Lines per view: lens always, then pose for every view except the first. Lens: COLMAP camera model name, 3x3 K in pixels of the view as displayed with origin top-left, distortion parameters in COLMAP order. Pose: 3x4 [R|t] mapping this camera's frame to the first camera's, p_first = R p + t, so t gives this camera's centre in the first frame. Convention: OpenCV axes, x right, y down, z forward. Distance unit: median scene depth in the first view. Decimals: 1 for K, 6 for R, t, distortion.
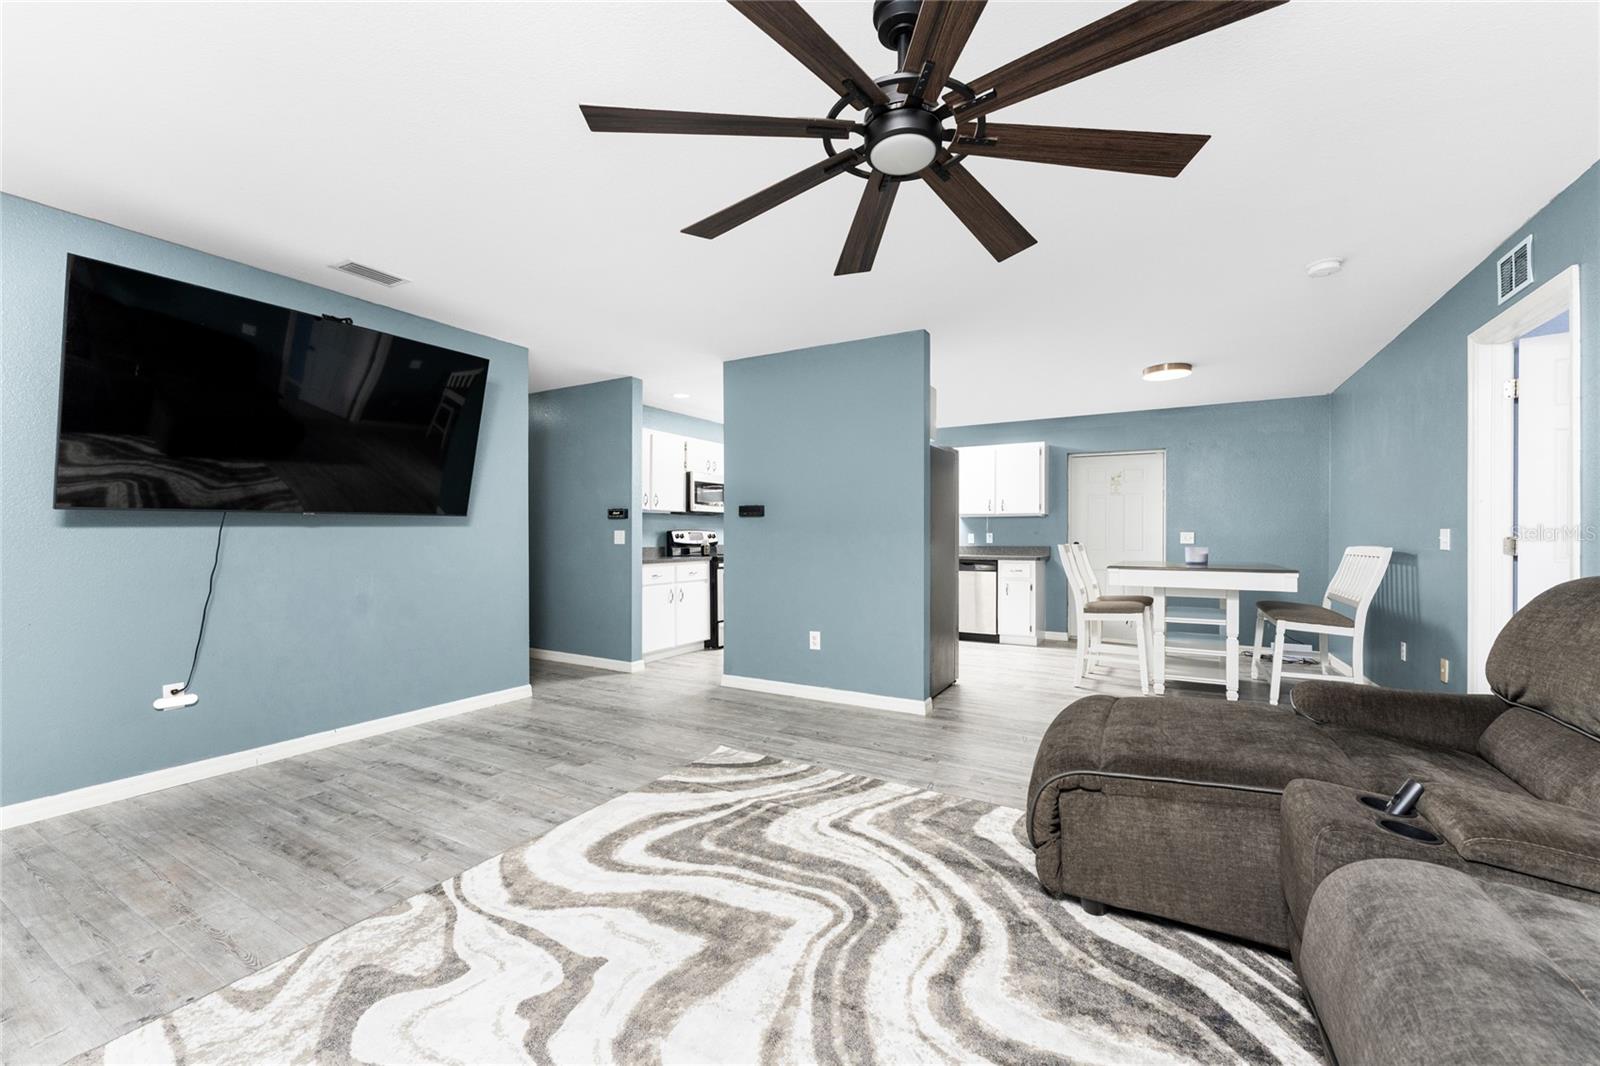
lens RADIAL K [[636.9, 0, 802.5], [0, 636.9, 535.0], [0, 0, 1]] dist [0.002120, 0.000094]
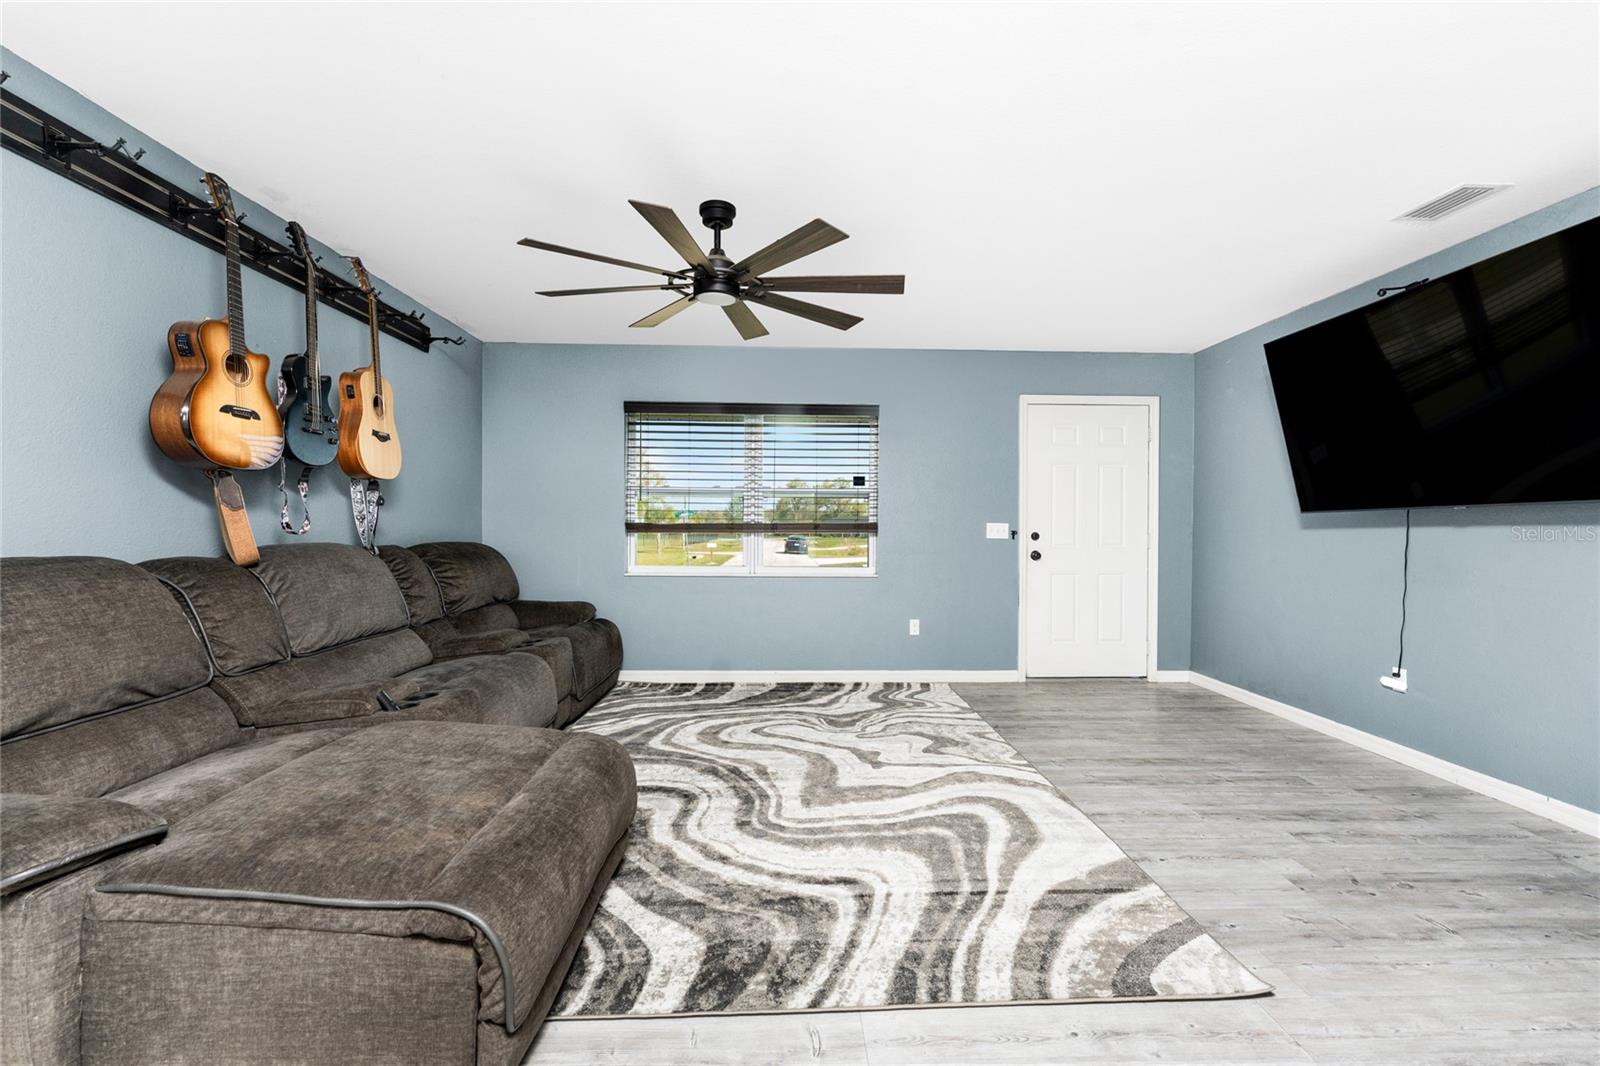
lens RADIAL K [[658.5, 0, 800.0], [0, 658.5, 533.0], [0, 0, 1]] dist [-0.002595, -0.000305]
pose [[-0.853986, -0.001610, -0.520293, 0.545008], [-0.008526, 0.999904, 0.010901, -0.000139], [0.520225, 0.013745, -0.853918, 1.631678]]
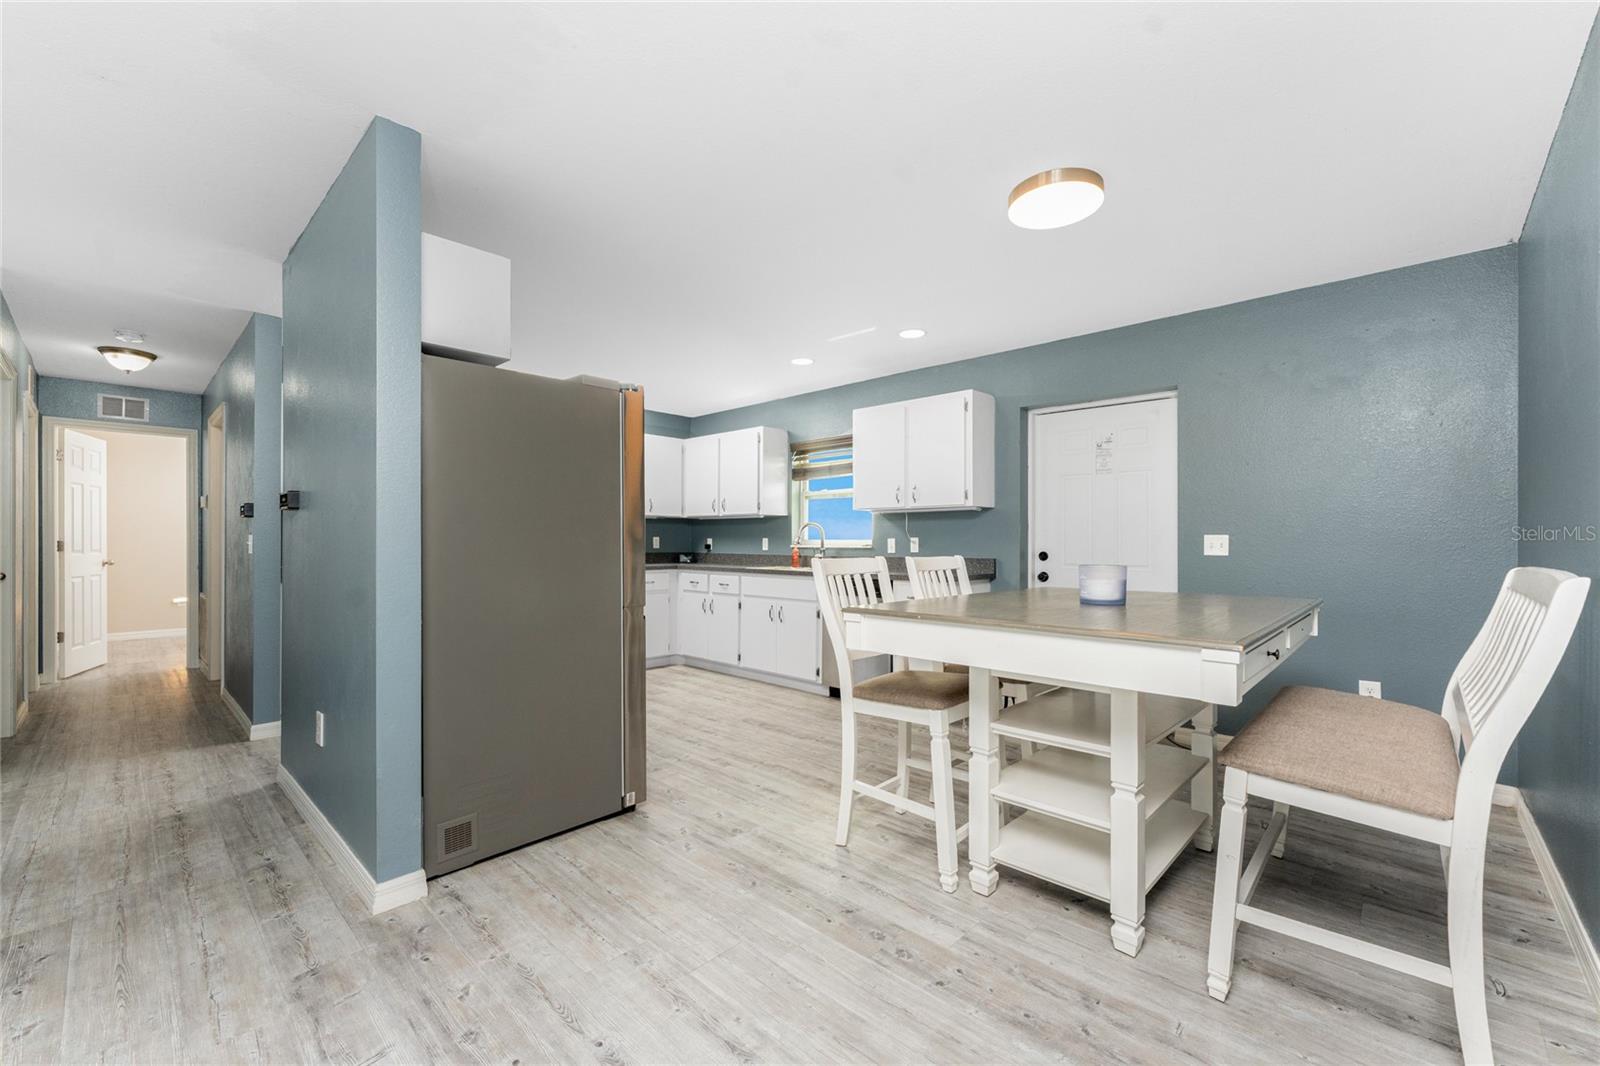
lens RADIAL K [[640.0, 0, 812.0], [0, 640.0, 545.5], [0, 0, 1]] dist [0.000641, 0.000089]
pose [[0.975913, 0.001116, -0.218157, 0.984701], [-0.000256, 0.999992, 0.003969, 0.006351], [0.218160, -0.003817, 0.975906, 0.960670]]
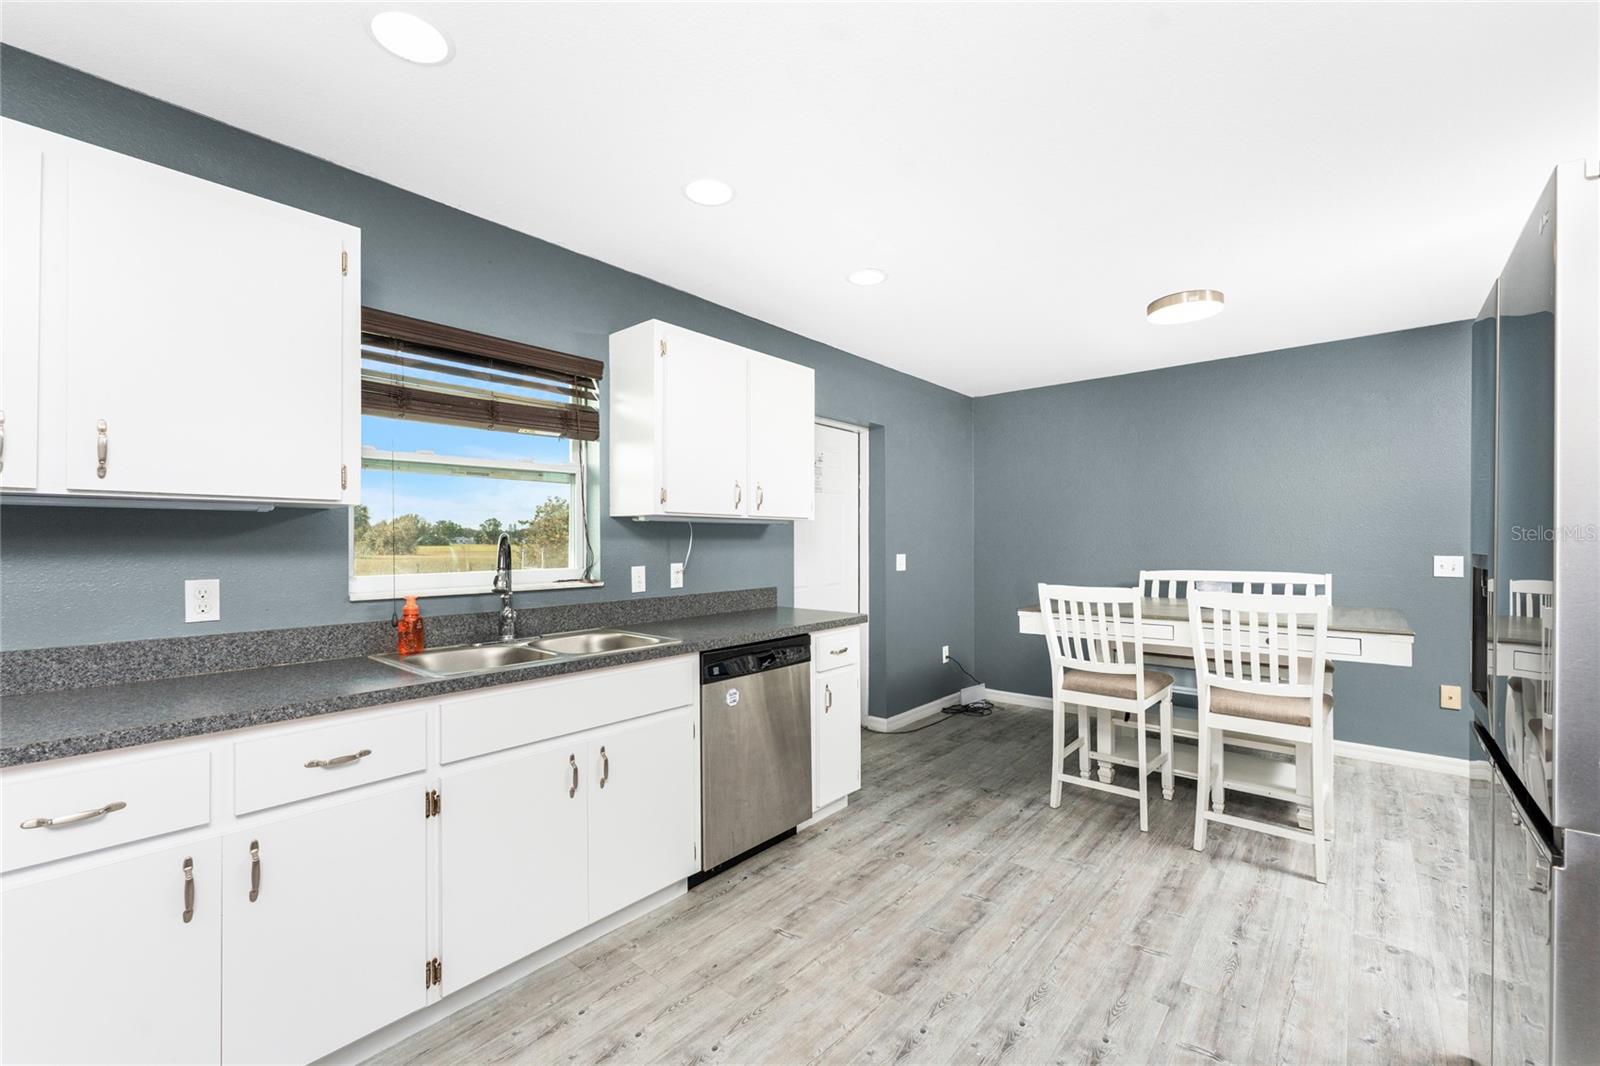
lens RADIAL K [[651.6, 0, 800.0], [0, 651.6, 533.0], [0, 0, 1]] dist [-0.000563, 0.004681]
pose [[0.191051, 0.011501, 0.981513, -0.291354], [0.004940, 0.999907, -0.012678, -0.050273], [-0.981568, 0.007271, 0.190977, 2.478498]]
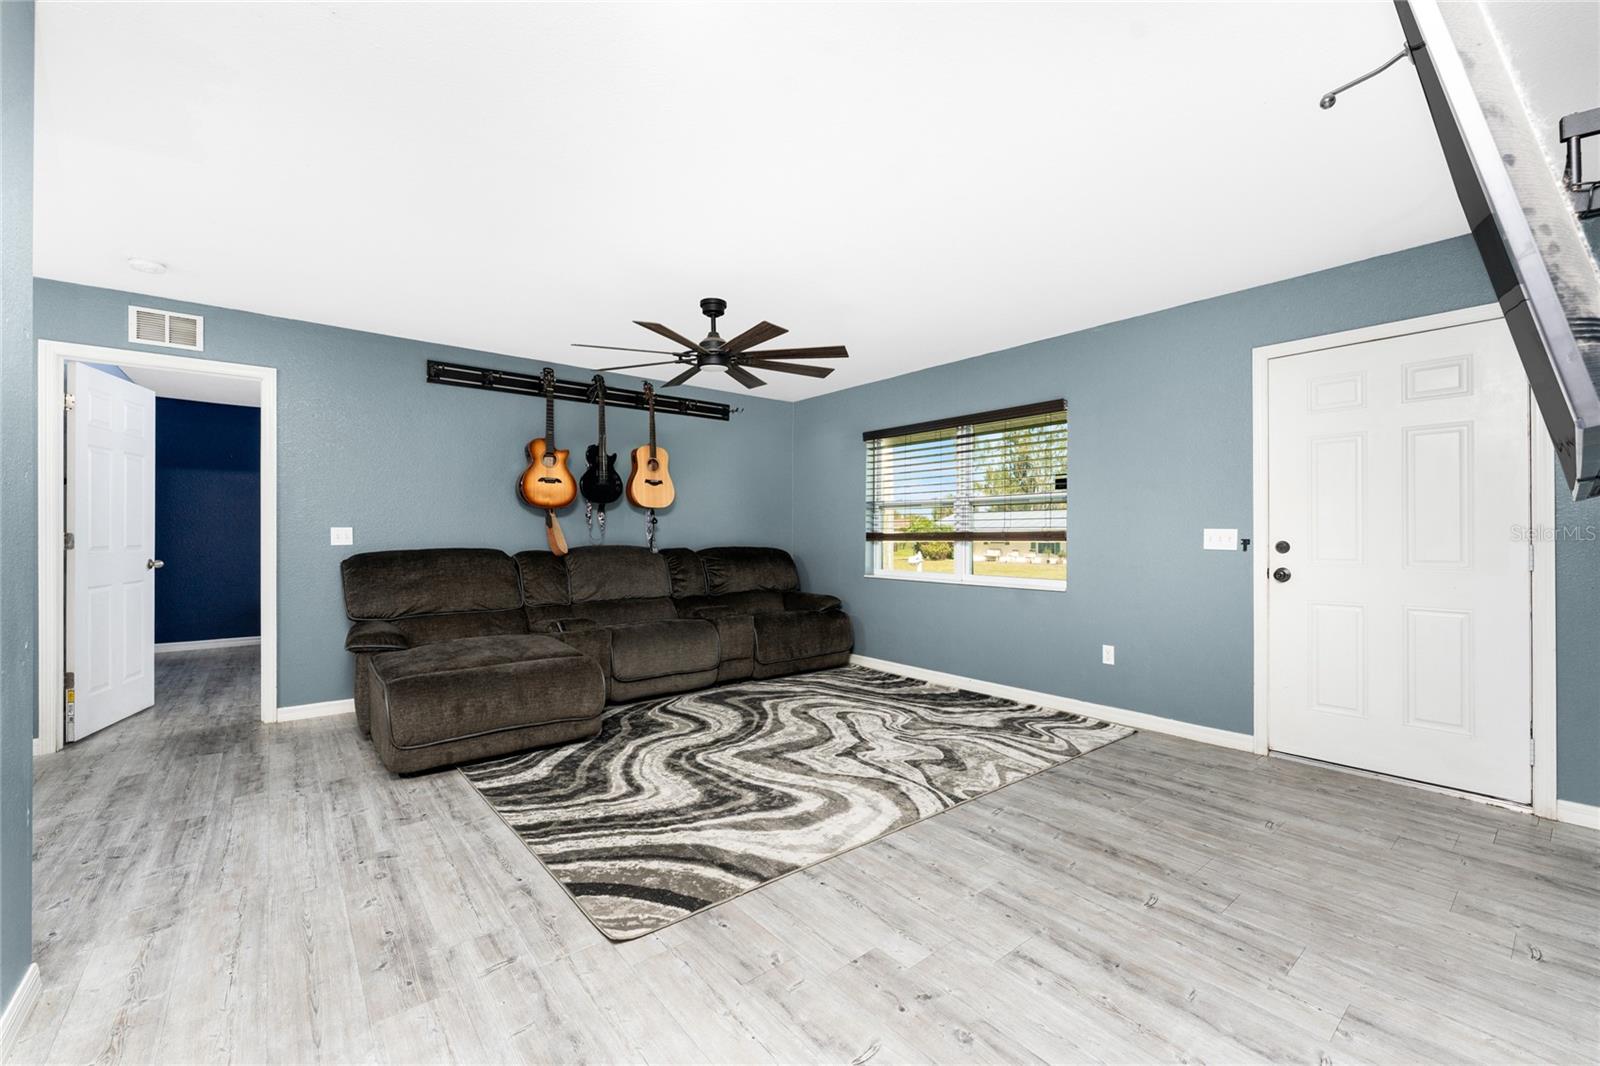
lens RADIAL K [[652.9, 0, 801.9], [0, 652.9, 531.6], [0, 0, 1]] dist [-0.001258, -0.000261]
pose [[-0.932297, -0.000879, 0.361692, -0.617985], [-0.002371, 0.999990, -0.003680, 0.000382], [-0.361685, -0.004289, -0.932290, 1.924558]]
